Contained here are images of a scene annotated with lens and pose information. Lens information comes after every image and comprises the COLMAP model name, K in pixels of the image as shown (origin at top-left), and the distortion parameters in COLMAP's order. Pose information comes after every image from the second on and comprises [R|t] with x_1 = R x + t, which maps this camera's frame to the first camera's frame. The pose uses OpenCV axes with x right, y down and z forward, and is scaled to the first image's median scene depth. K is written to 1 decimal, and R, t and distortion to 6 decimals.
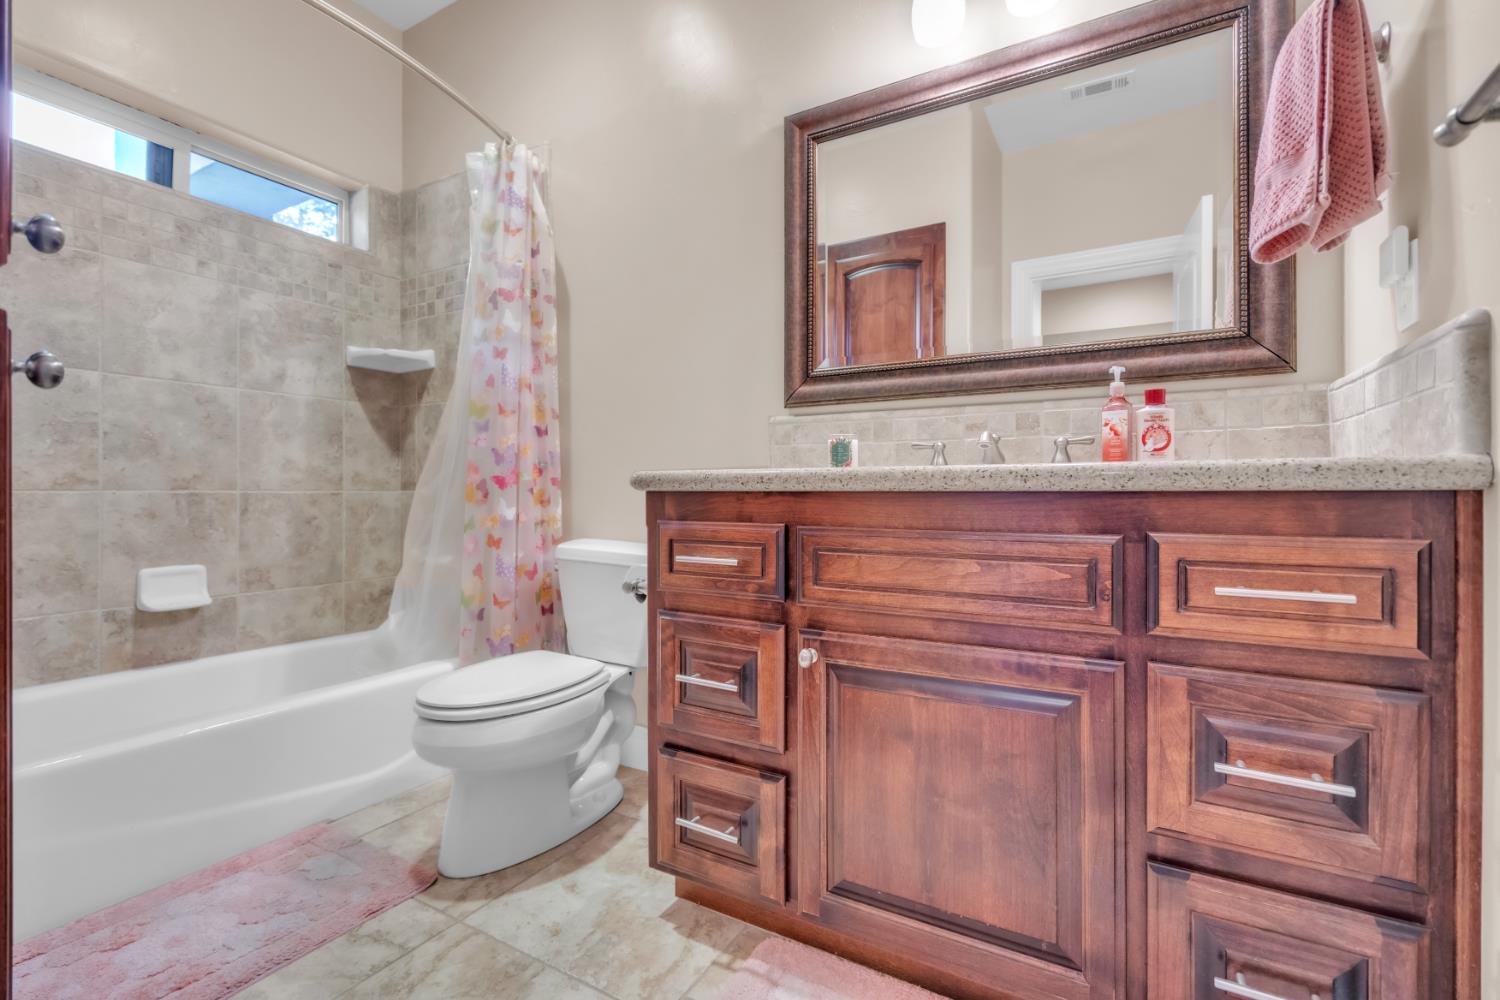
lens RADIAL K [[674.8, 0, 750.0], [0, 674.8, 500.0], [0, 0, 1]] dist [0.000910, 0.000061]
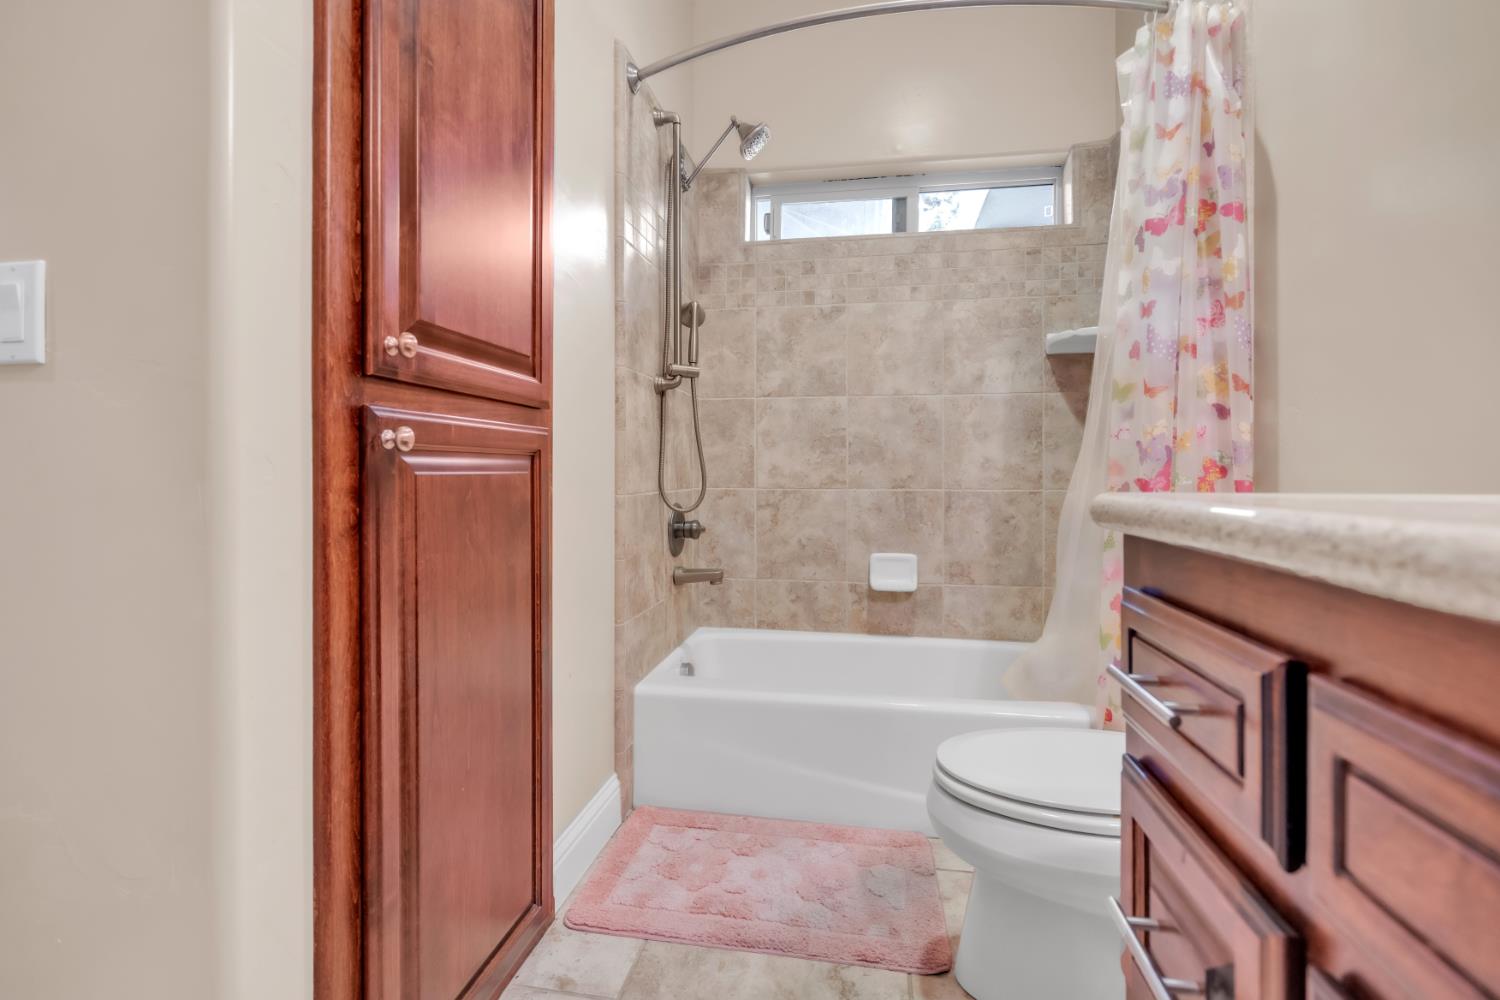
lens RADIAL K [[680.4, 0, 751.3], [0, 680.4, 475.0], [0, 0, 1]] dist [-0.001066, -0.000114]
pose [[0.347302, 0.004669, -0.937742, 0.162818], [-0.009694, 0.999952, 0.001388, -0.035728], [0.937703, 0.008609, 0.347331, 0.338181]]
